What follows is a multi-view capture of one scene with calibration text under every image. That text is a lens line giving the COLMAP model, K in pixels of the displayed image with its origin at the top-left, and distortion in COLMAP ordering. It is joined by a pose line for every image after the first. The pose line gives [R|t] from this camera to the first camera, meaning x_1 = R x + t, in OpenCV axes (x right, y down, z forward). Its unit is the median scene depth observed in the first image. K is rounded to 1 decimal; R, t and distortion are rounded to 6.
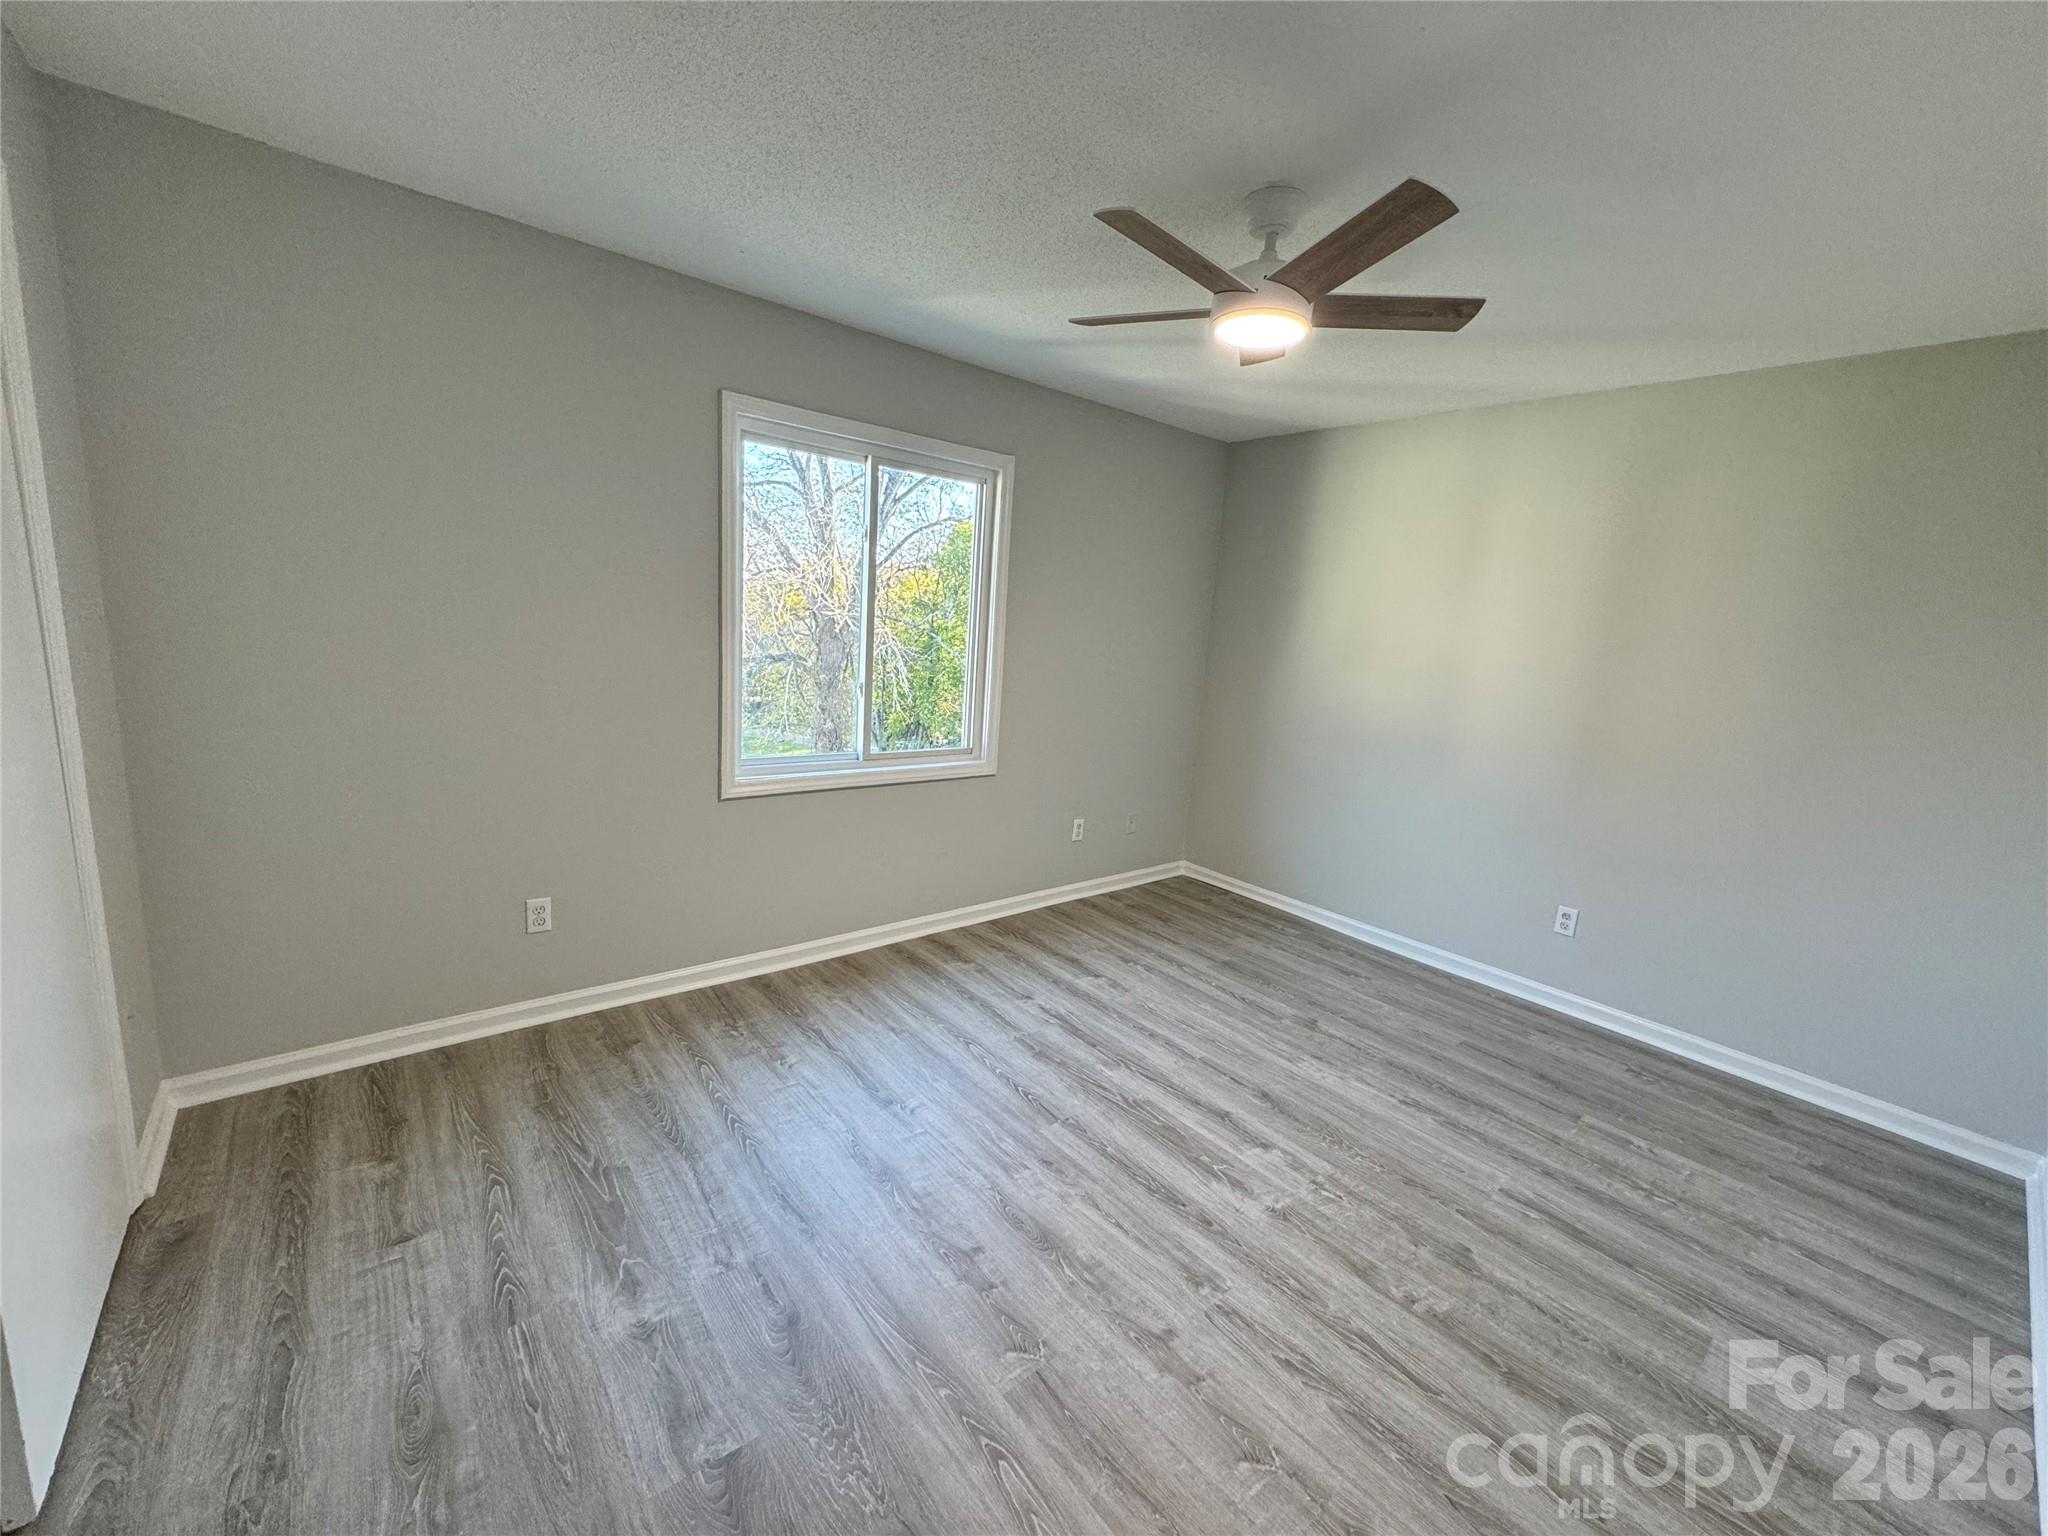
lens RADIAL K [[811.4, 0, 1030.7], [0, 811.4, 764.0], [0, 0, 1]] dist [-0.003247, 0.000355]
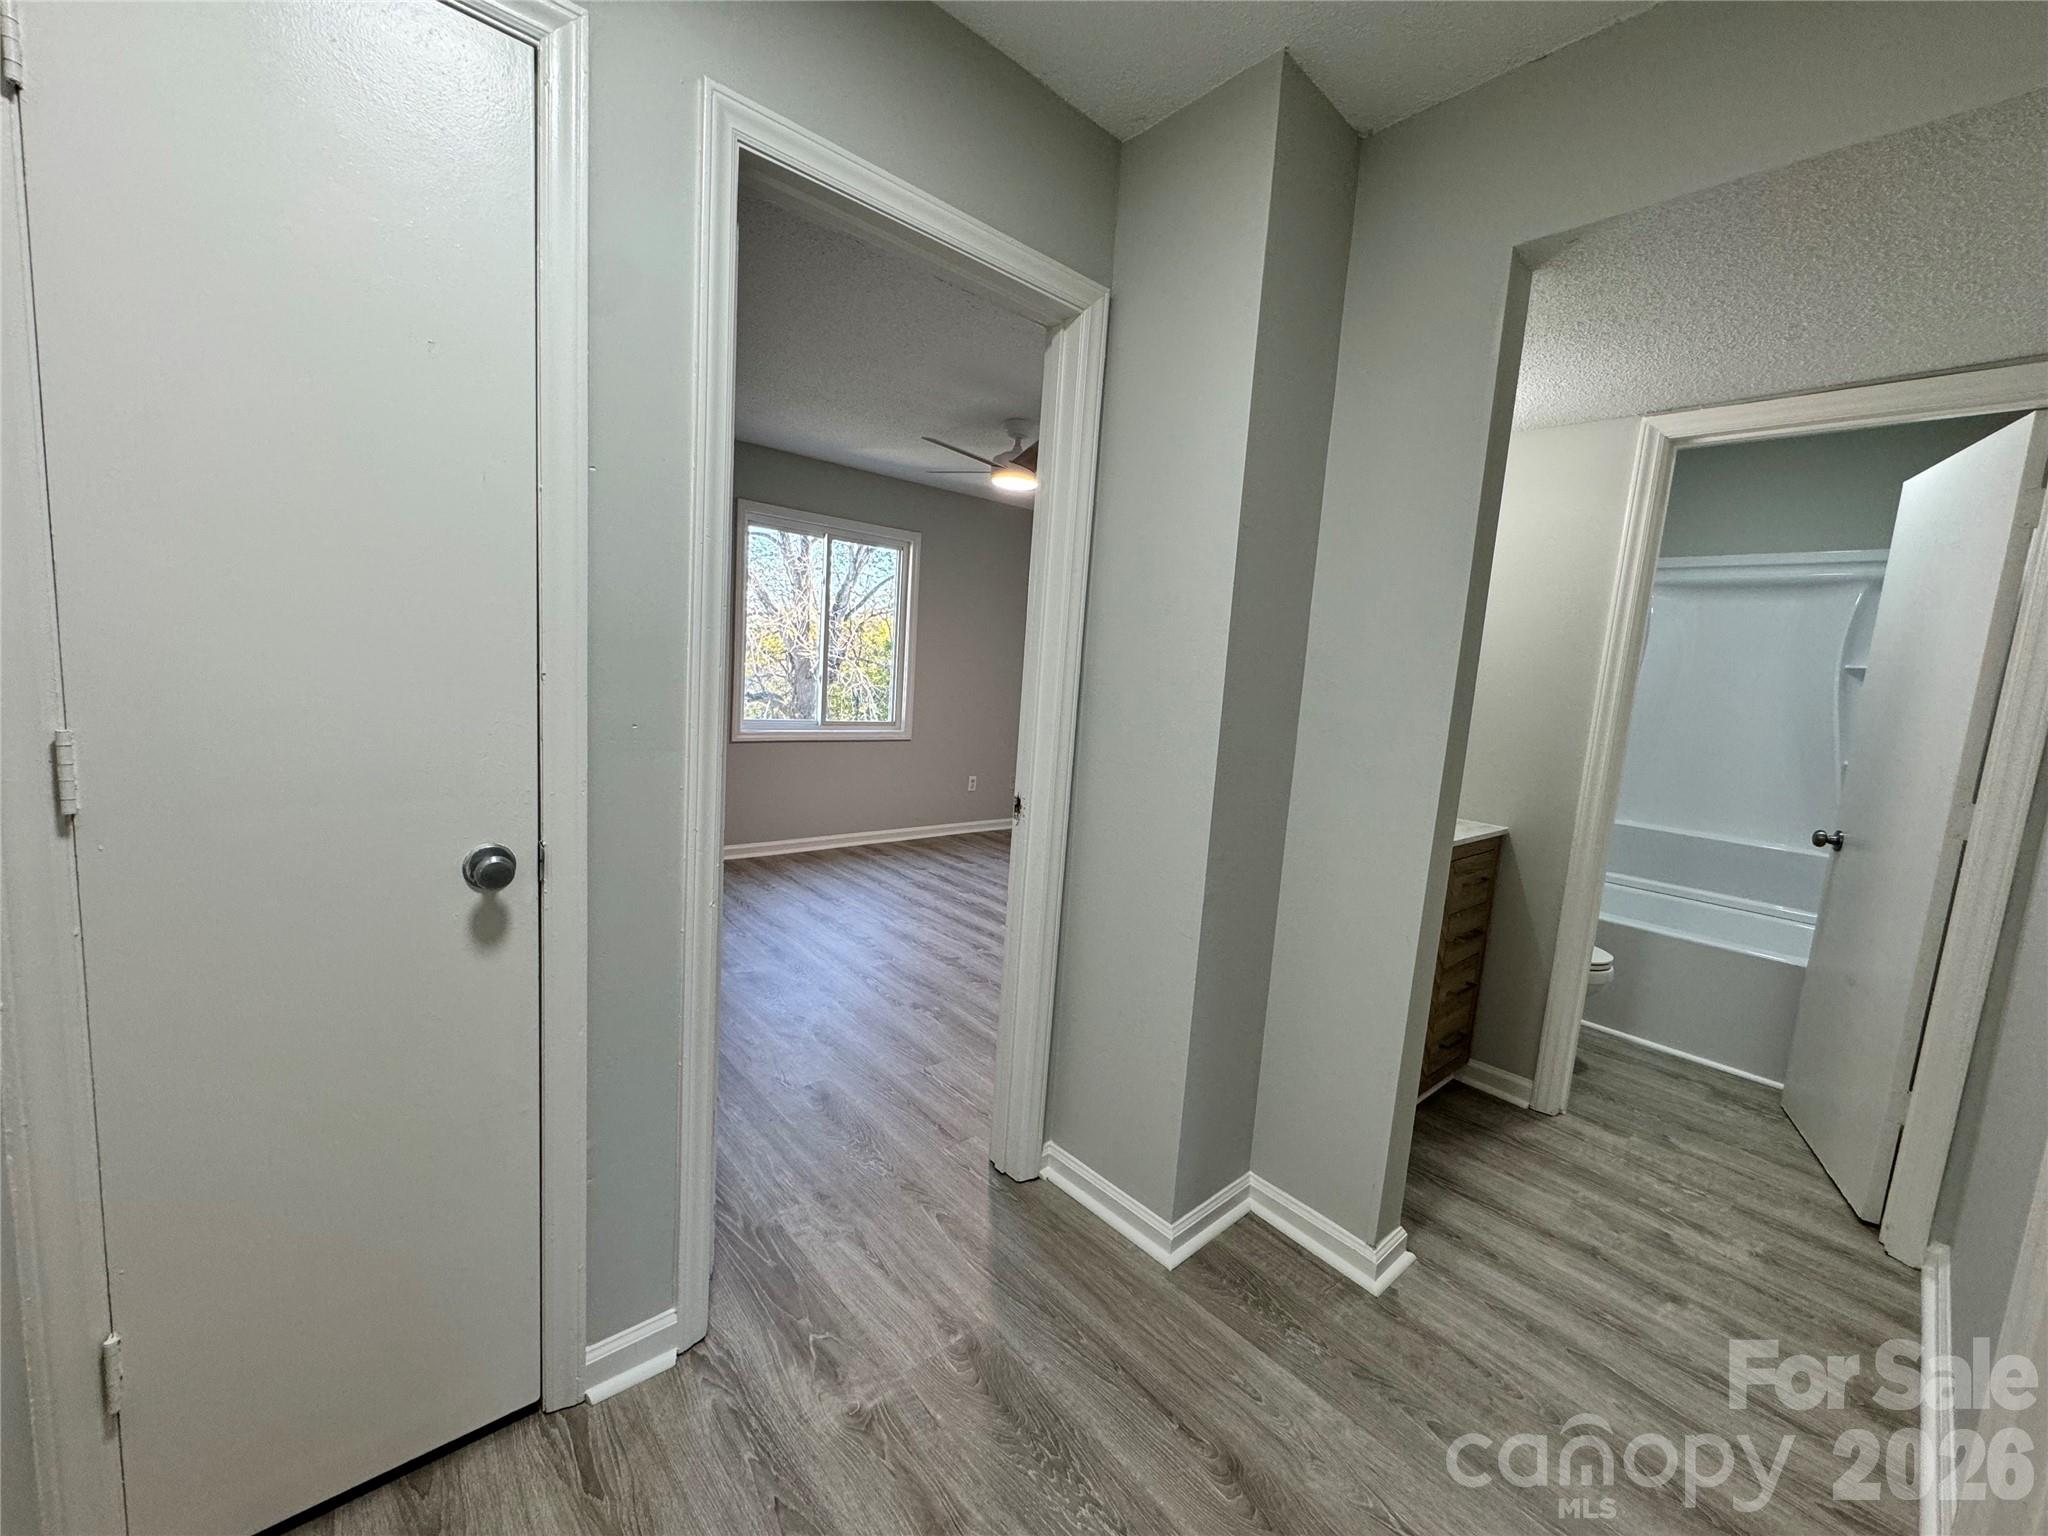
lens RADIAL K [[811.4, 0, 1023.1], [0, 811.4, 757.5], [0, 0, 1]] dist [-0.003247, 0.000355]
pose [[0.999785, -0.005150, 0.020069, 0.142399], [0.006395, 0.998026, -0.062468, 0.149624], [-0.019707, 0.062583, 0.997845, -0.531180]]
